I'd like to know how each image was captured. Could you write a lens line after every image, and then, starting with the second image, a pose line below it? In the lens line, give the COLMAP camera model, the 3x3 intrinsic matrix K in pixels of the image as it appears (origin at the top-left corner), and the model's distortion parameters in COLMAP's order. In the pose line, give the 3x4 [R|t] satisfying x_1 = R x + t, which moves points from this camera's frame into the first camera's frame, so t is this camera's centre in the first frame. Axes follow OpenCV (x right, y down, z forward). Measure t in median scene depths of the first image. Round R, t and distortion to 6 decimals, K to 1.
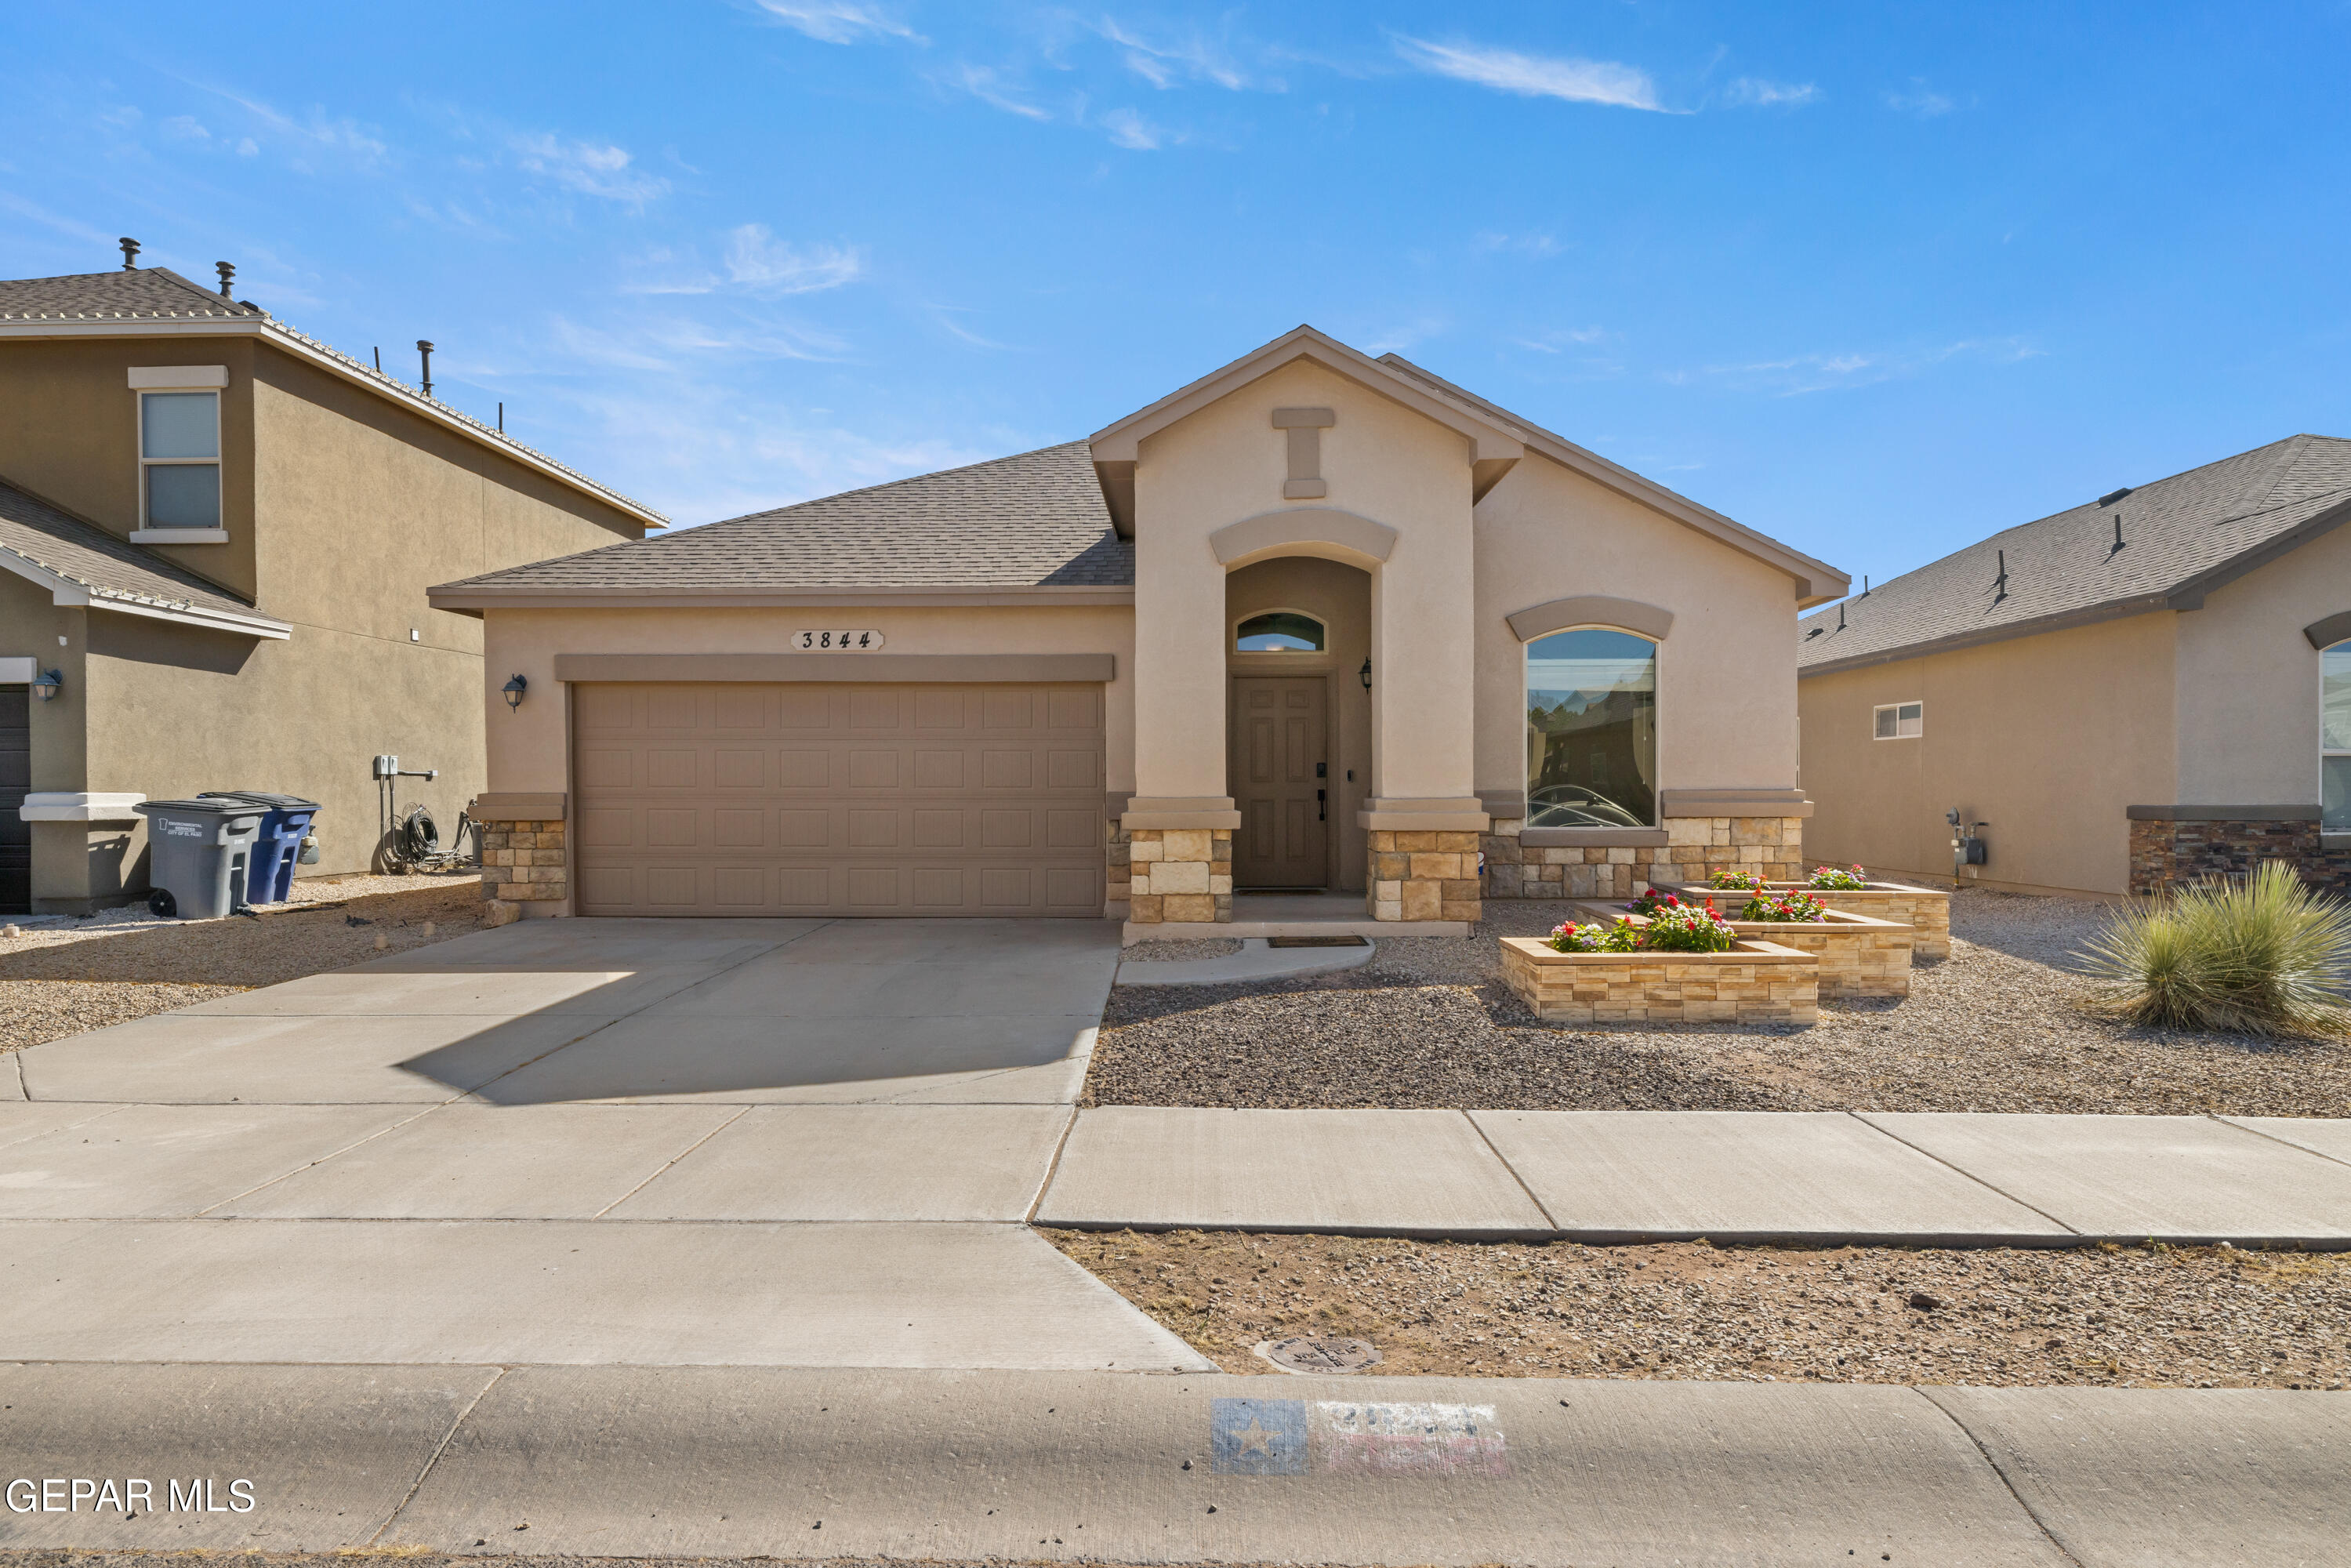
lens RADIAL K [[1304.8, 0, 1187.3], [0, 1304.8, 789.6], [0, 0, 1]] dist [0.003153, -0.002171]
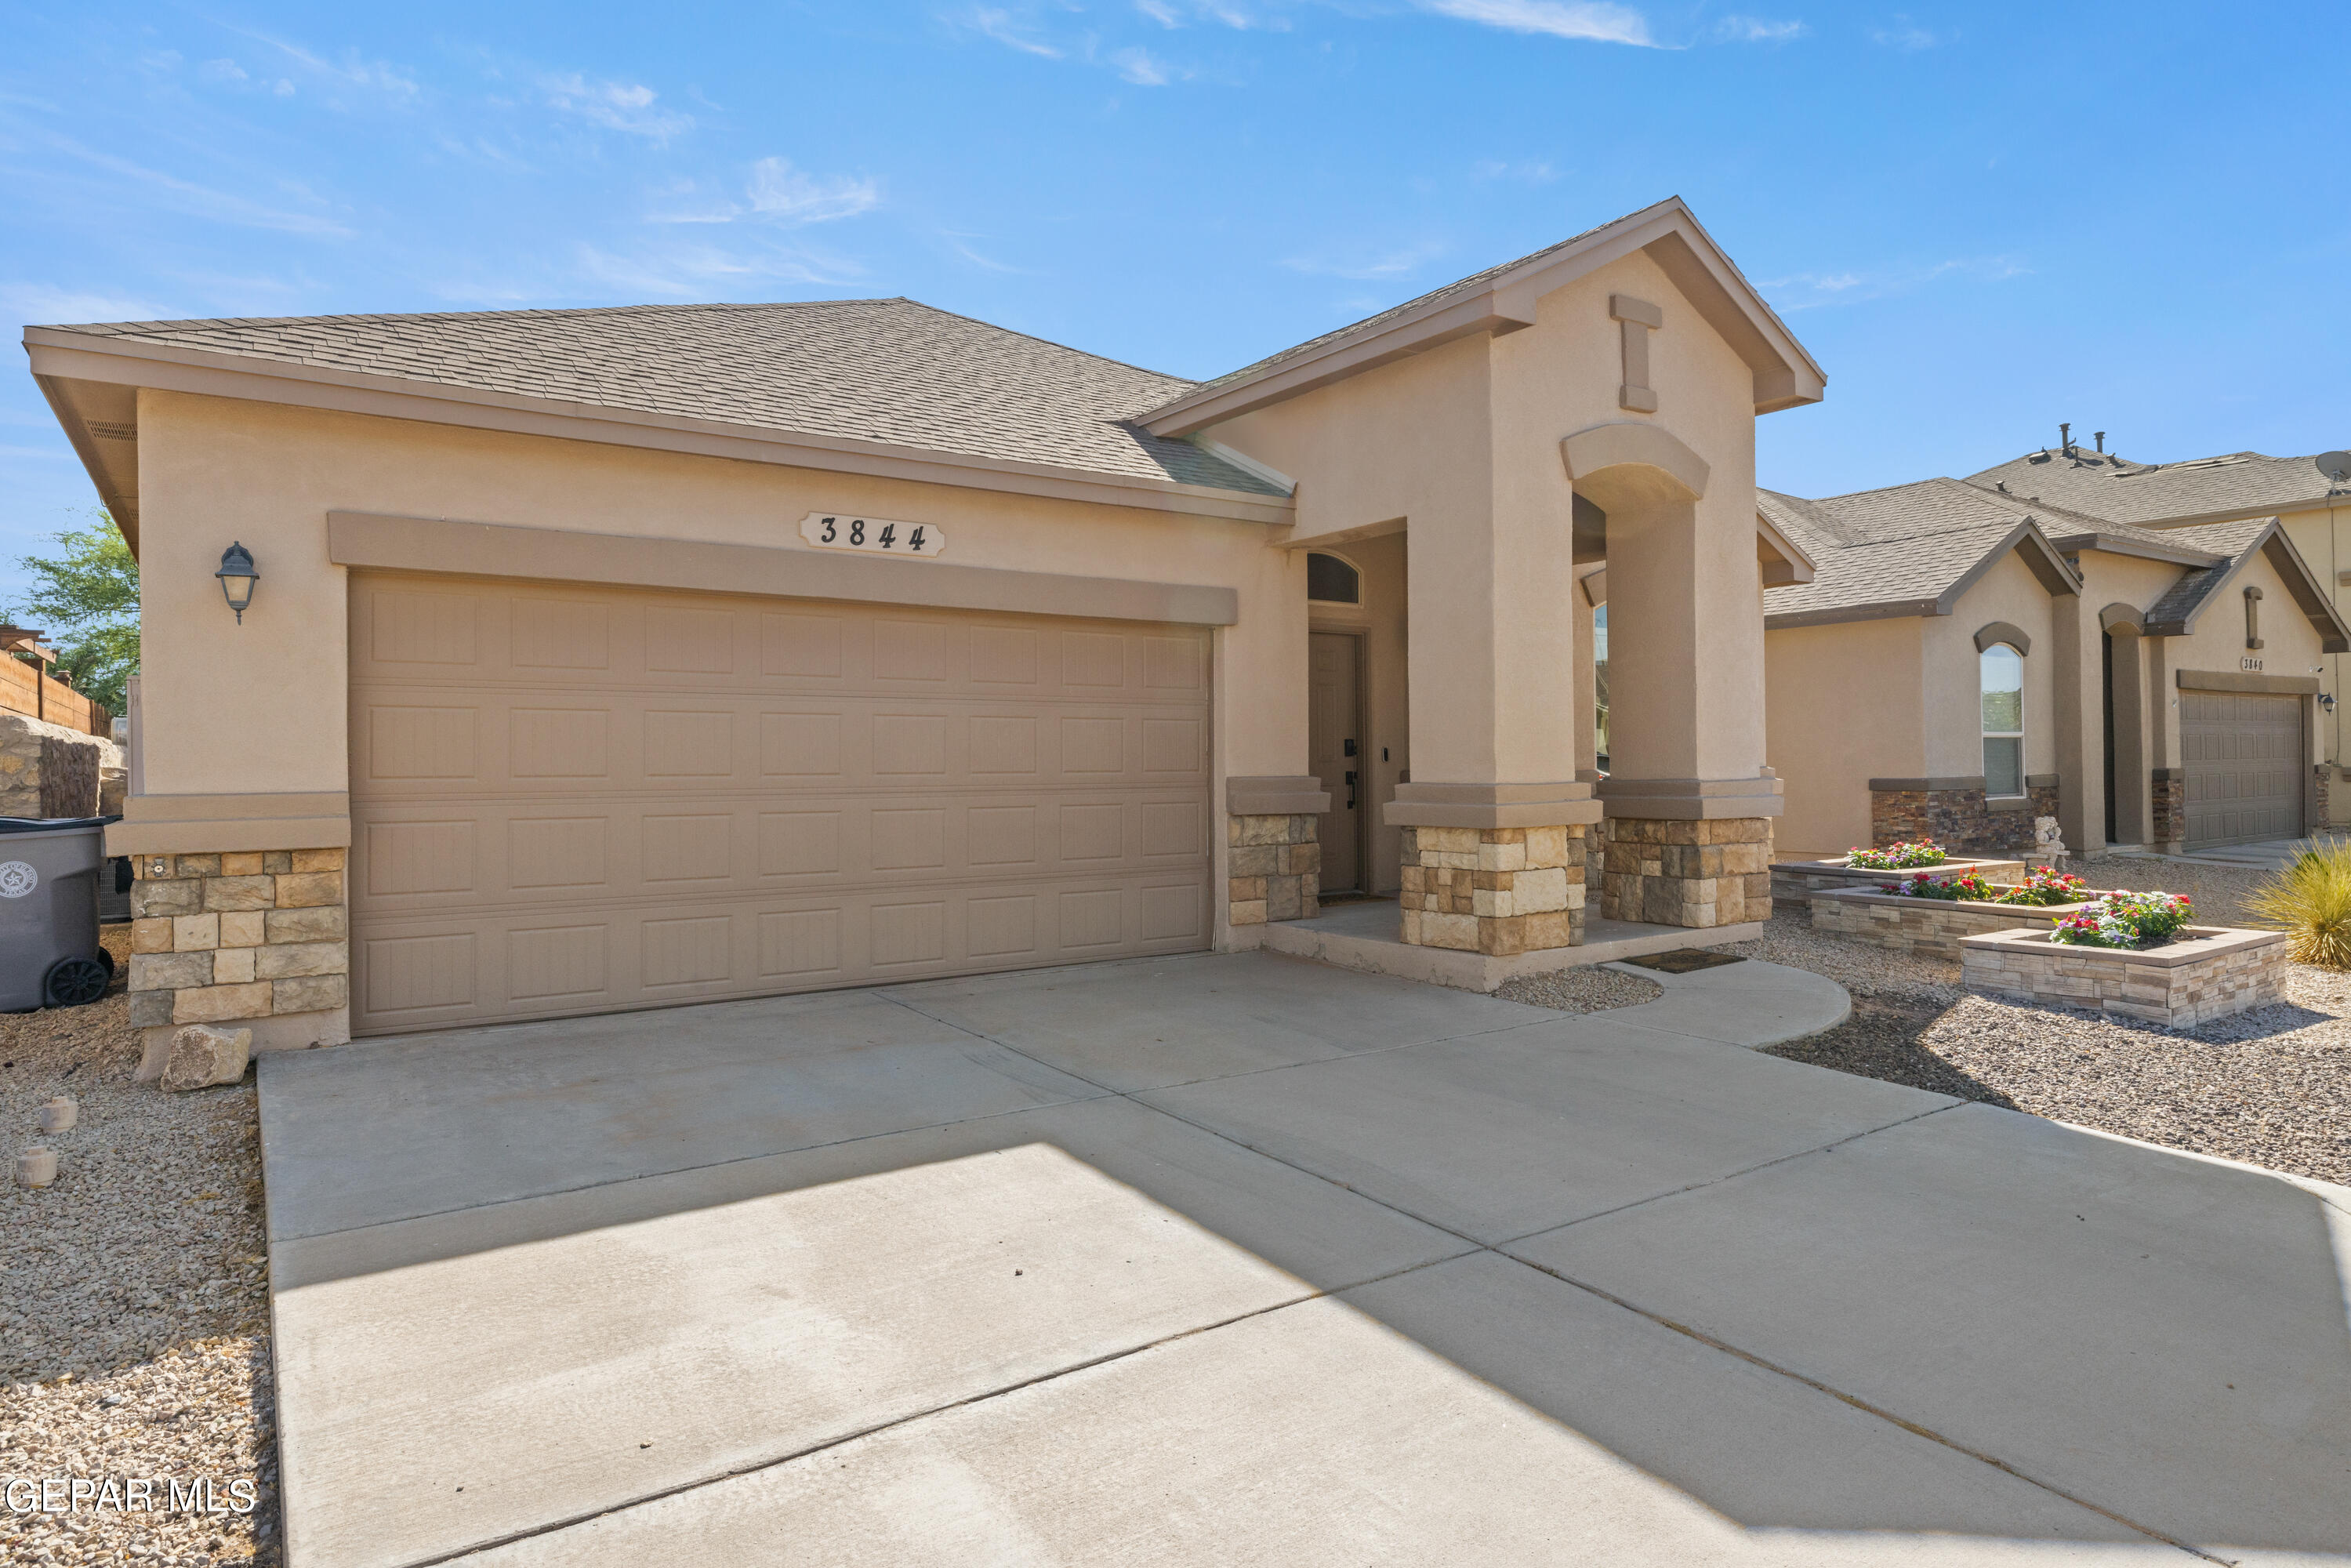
lens RADIAL K [[1304.8, 0, 1132.8], [0, 1304.8, 736.3], [0, 0, 1]] dist [0.003153, -0.002171]
pose [[0.821376, 0.006522, 0.570350, -0.519618], [0.007757, 0.999714, -0.022601, -0.004791], [-0.570334, 0.022988, 0.821091, 0.429791]]
